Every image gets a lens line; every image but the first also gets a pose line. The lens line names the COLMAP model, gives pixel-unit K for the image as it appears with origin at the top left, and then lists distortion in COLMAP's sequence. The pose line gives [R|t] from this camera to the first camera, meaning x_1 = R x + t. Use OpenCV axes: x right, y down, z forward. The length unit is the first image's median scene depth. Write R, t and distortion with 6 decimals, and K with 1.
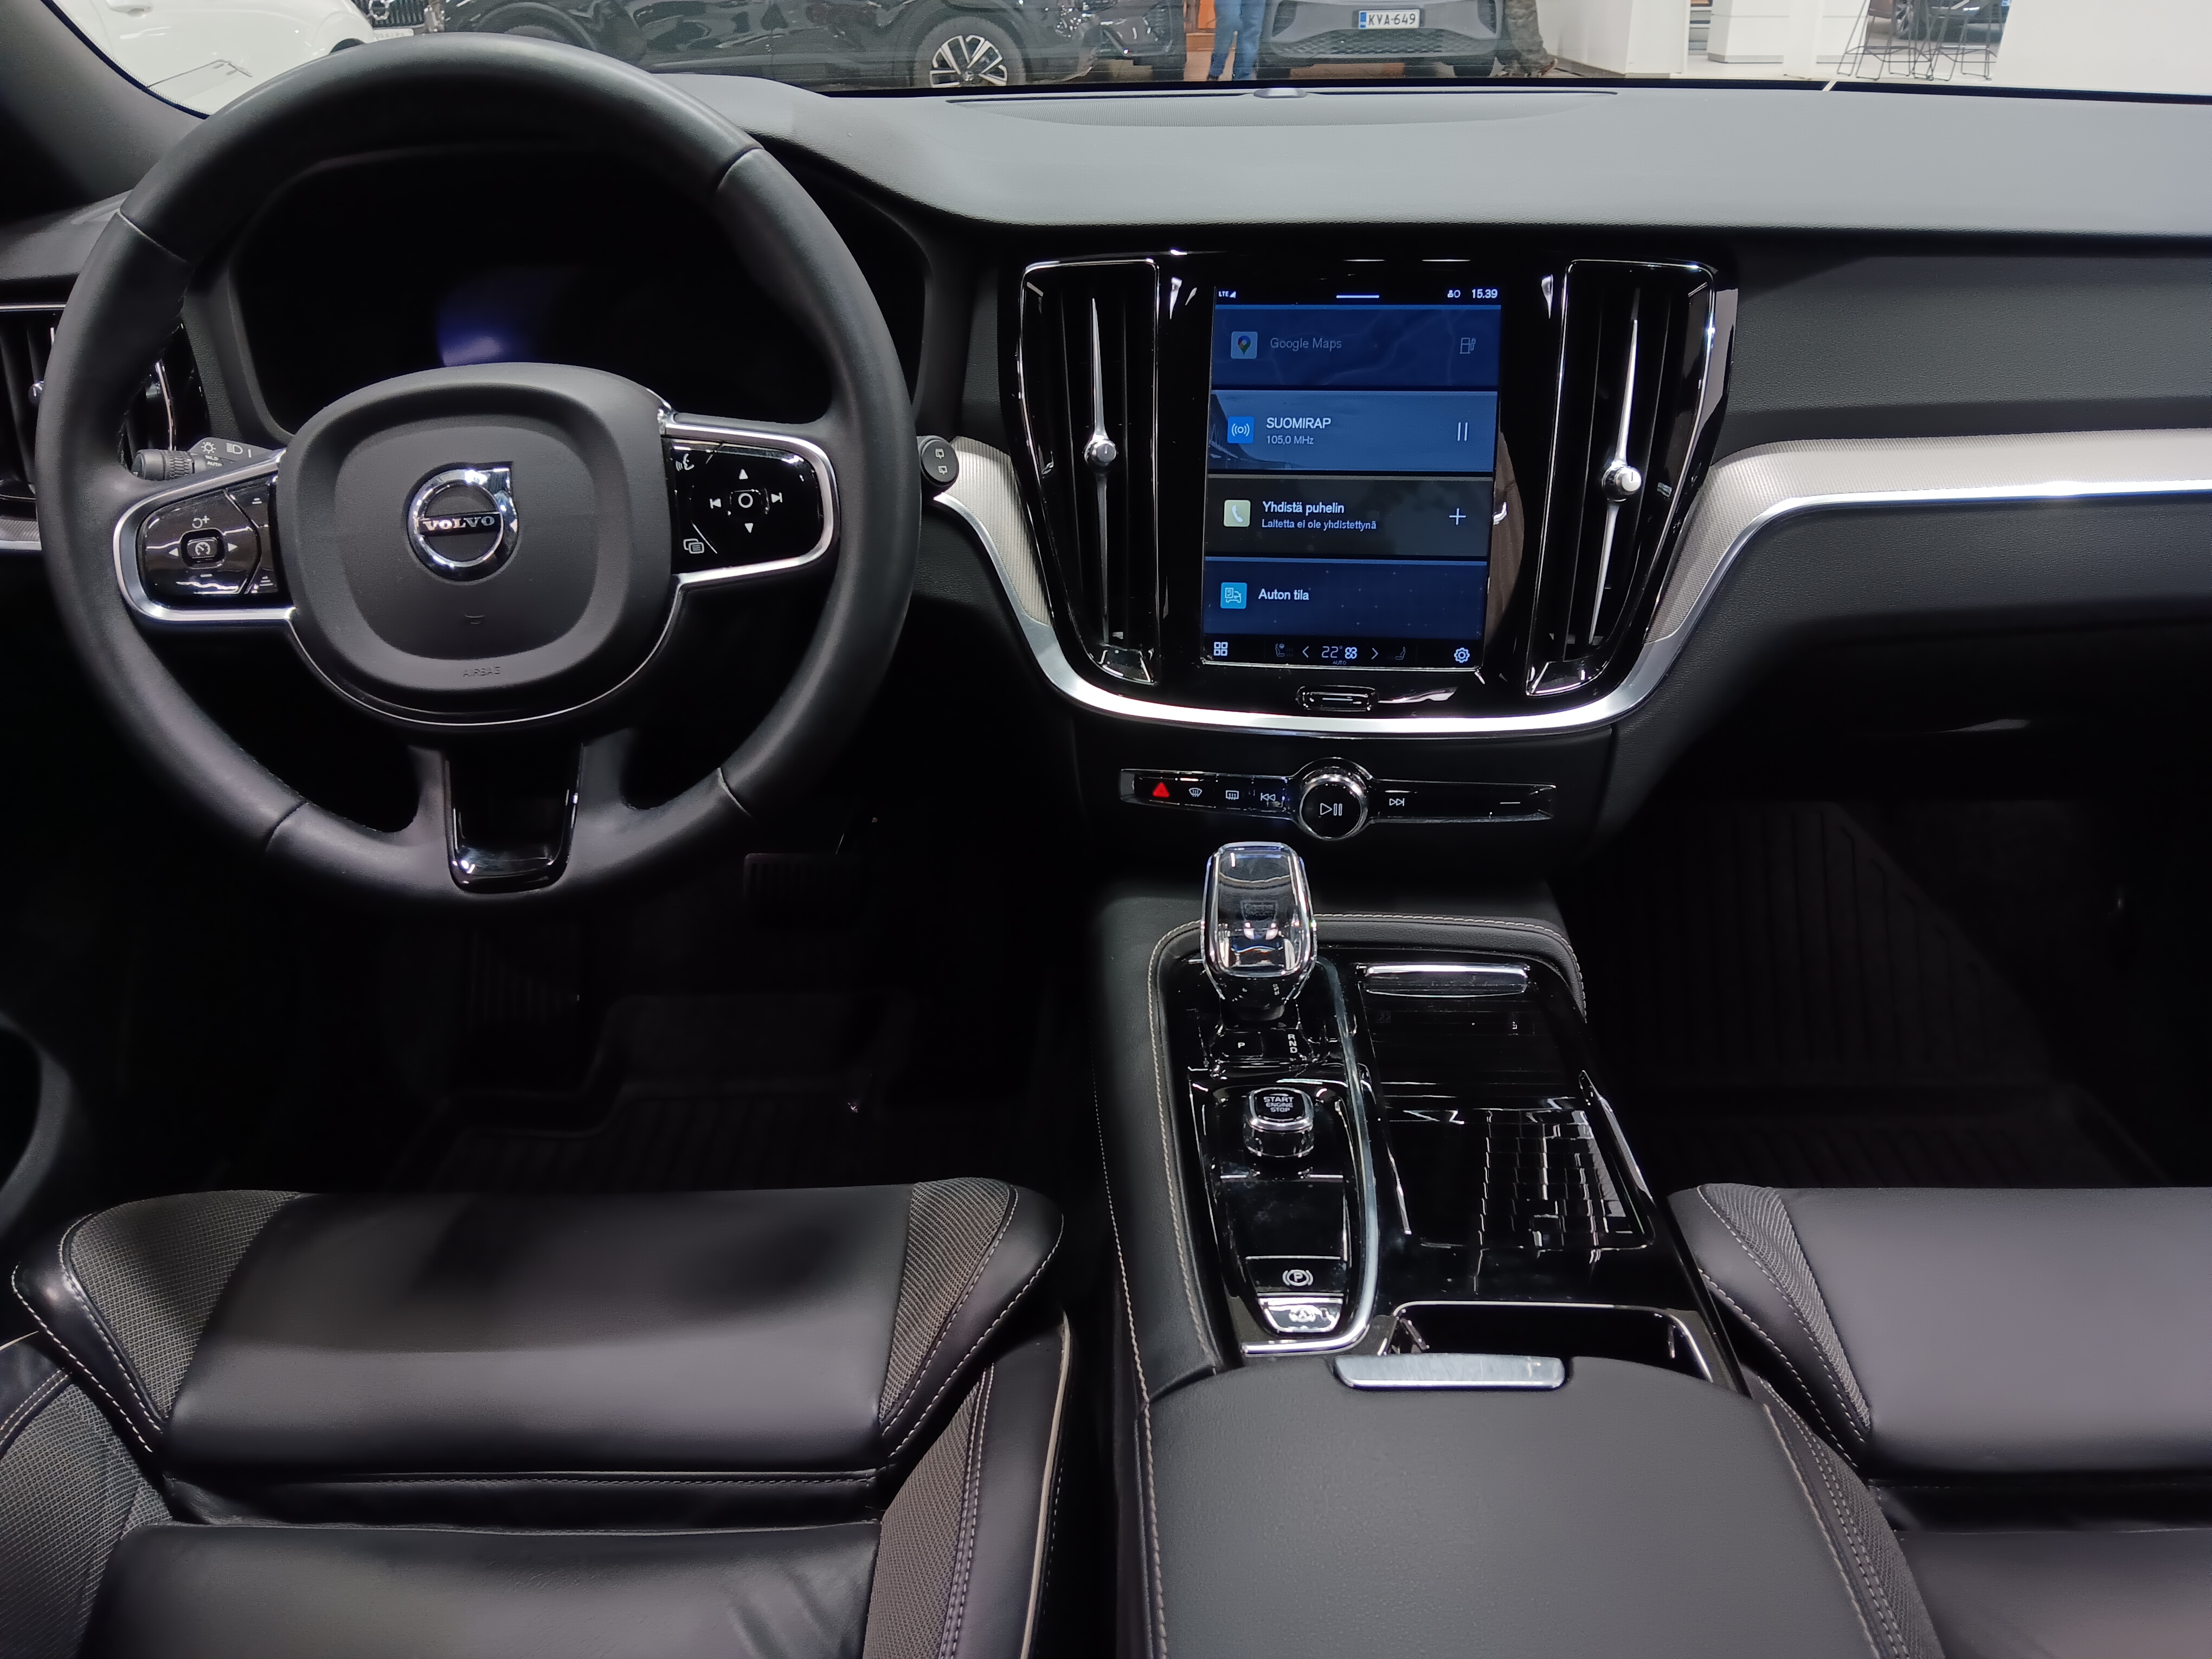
lens RADIAL K [[1637.9, 0, 1158.7], [0, 1637.9, 829.7], [0, 0, 1]] dist [0.076461, -0.157422]
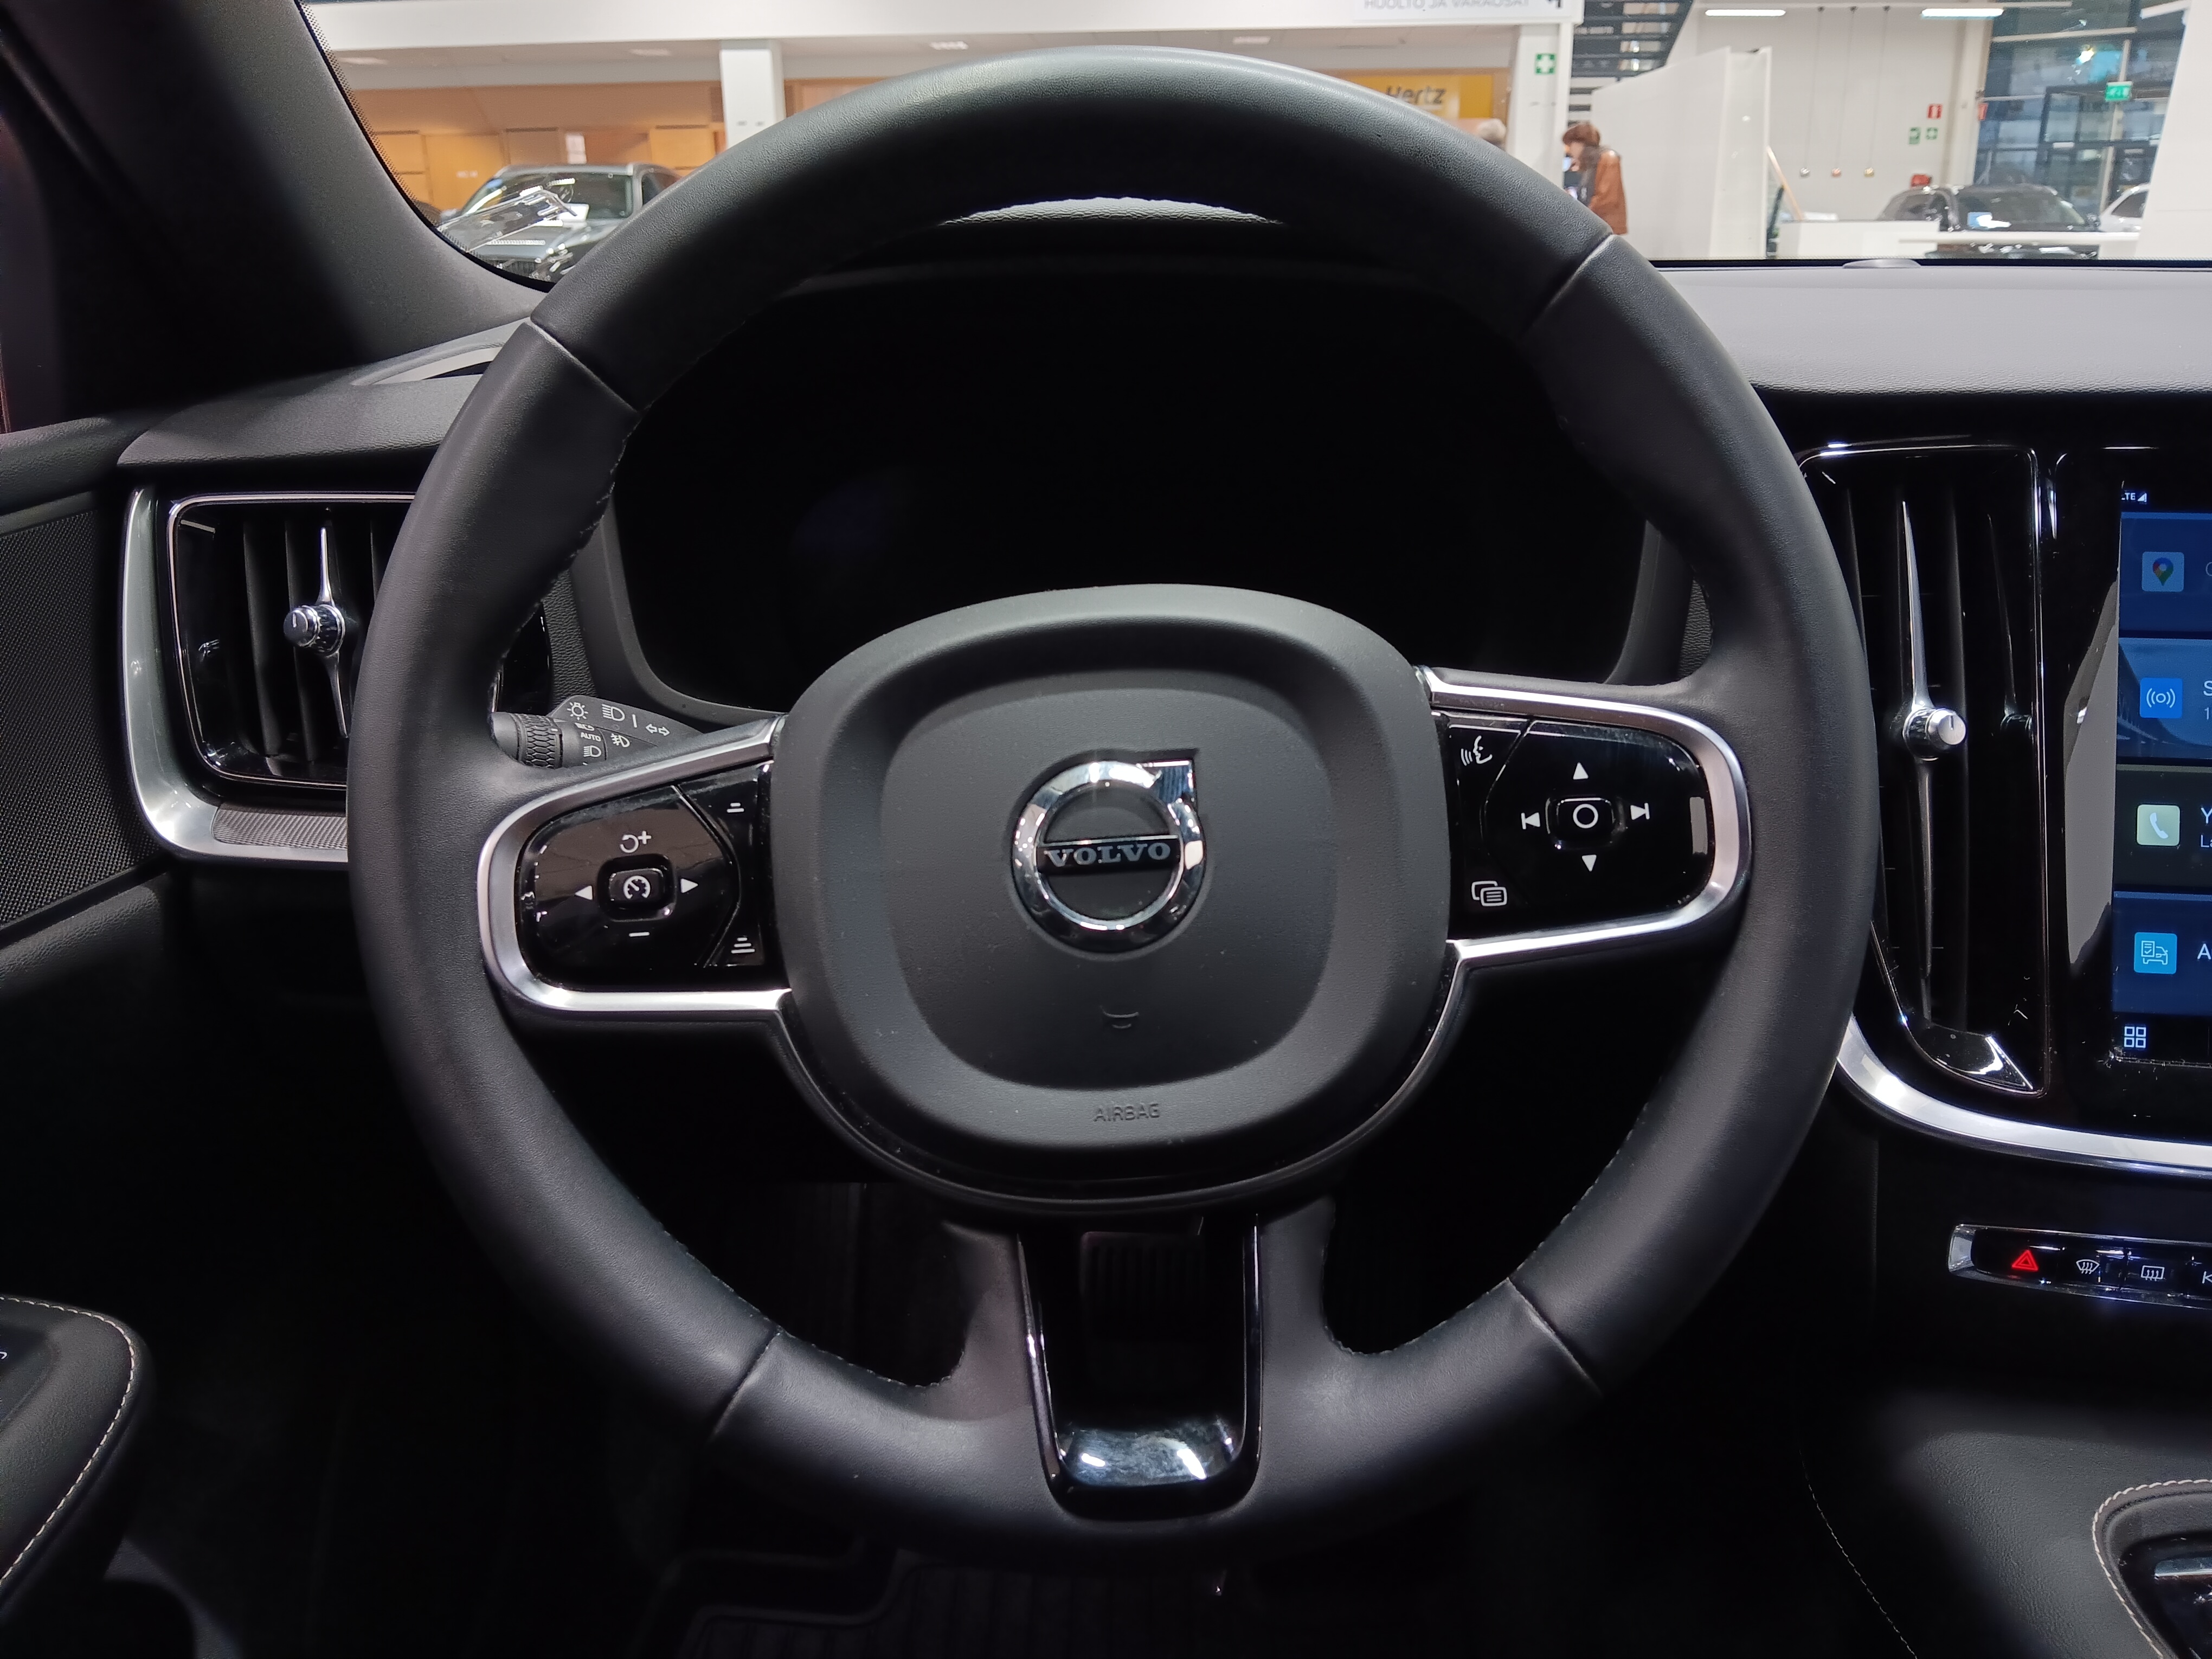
lens RADIAL K [[1637.9, 0, 1158.7], [0, 1637.9, 829.7], [0, 0, 1]] dist [0.076461, -0.157422]
pose [[0.999754, 0.011342, -0.019047, -0.384603], [-0.014047, 0.988815, -0.148481, -0.106759], [0.017149, 0.148712, 0.988732, 0.426568]]
